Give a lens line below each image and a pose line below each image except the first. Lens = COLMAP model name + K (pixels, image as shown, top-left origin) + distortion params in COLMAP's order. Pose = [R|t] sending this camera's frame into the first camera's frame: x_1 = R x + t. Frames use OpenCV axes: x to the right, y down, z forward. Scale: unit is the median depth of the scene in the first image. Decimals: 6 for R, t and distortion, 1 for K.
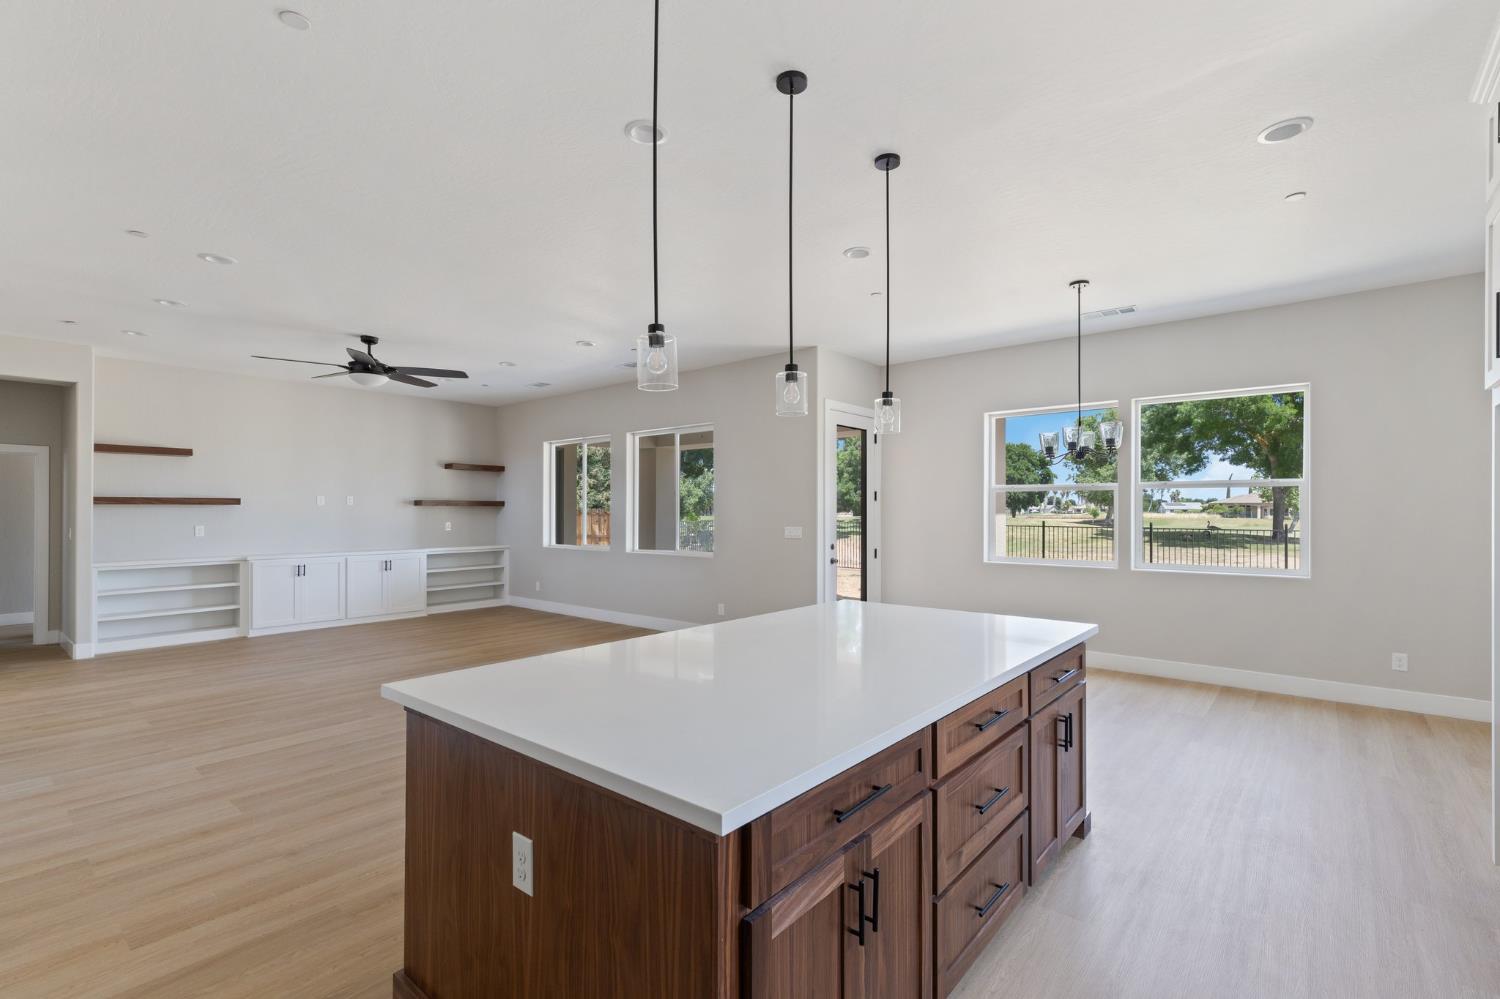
lens RADIAL K [[680.2, 0, 761.6], [0, 680.2, 514.5], [0, 0, 1]] dist [0.000017, -0.010966]
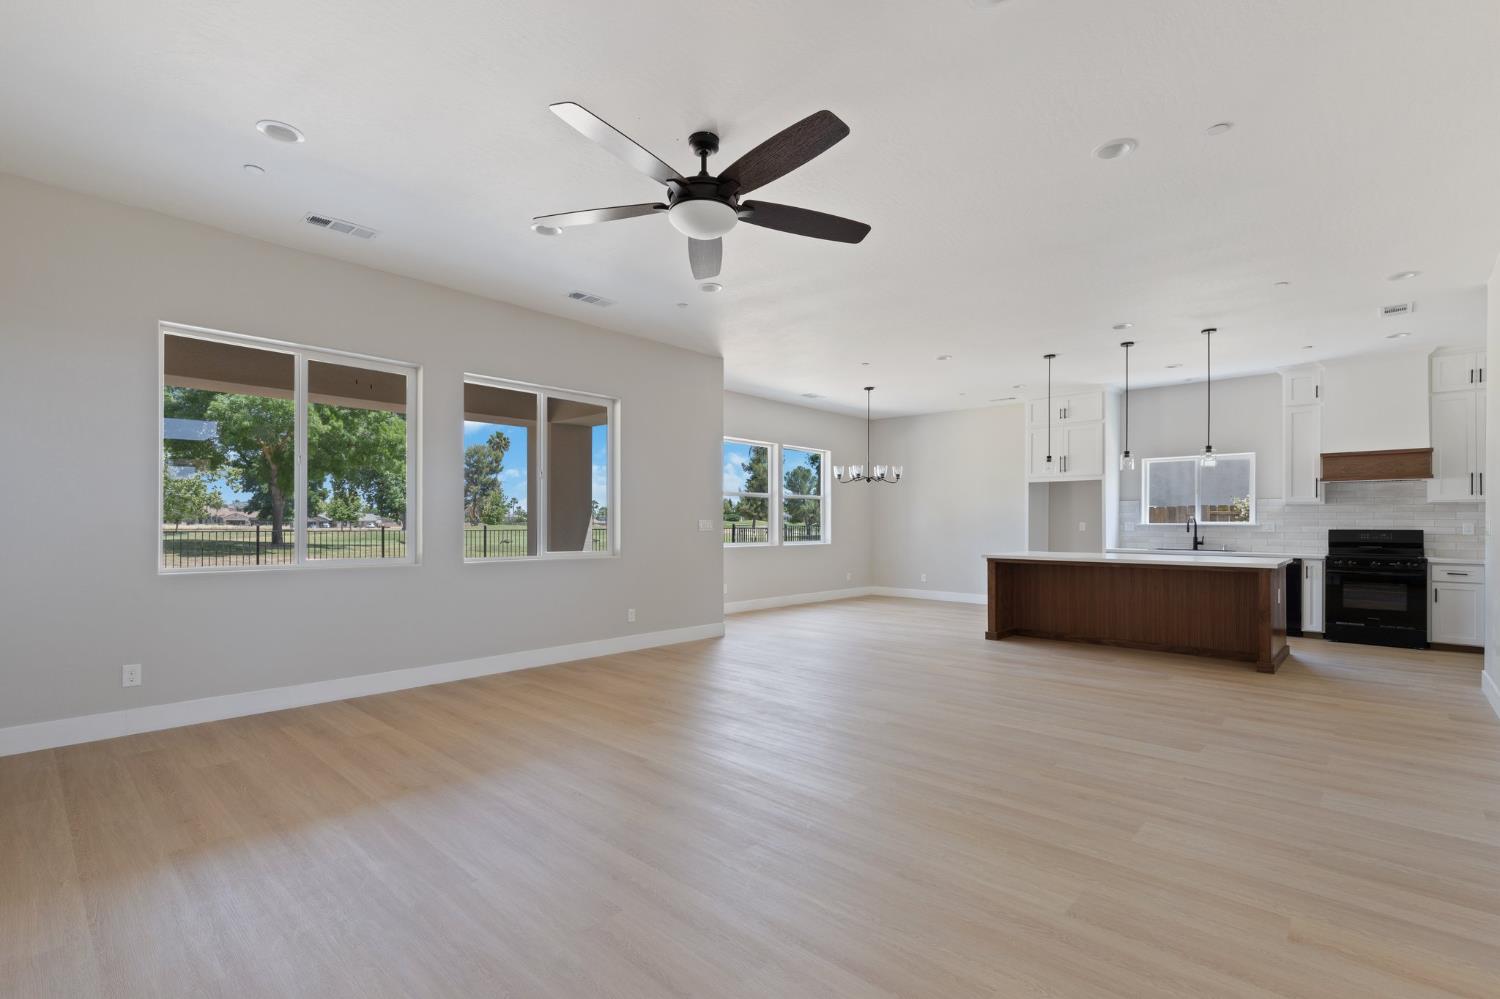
lens RADIAL K [[680.2, 0, 761.6], [0, 680.2, 514.5], [0, 0, 1]] dist [0.000017, -0.010966]
pose [[0.056244, 0.014274, 0.998315, -0.926400], [0.000225, 0.999898, -0.014309, 0.020011], [-0.998417, 0.001029, 0.056235, 0.783586]]
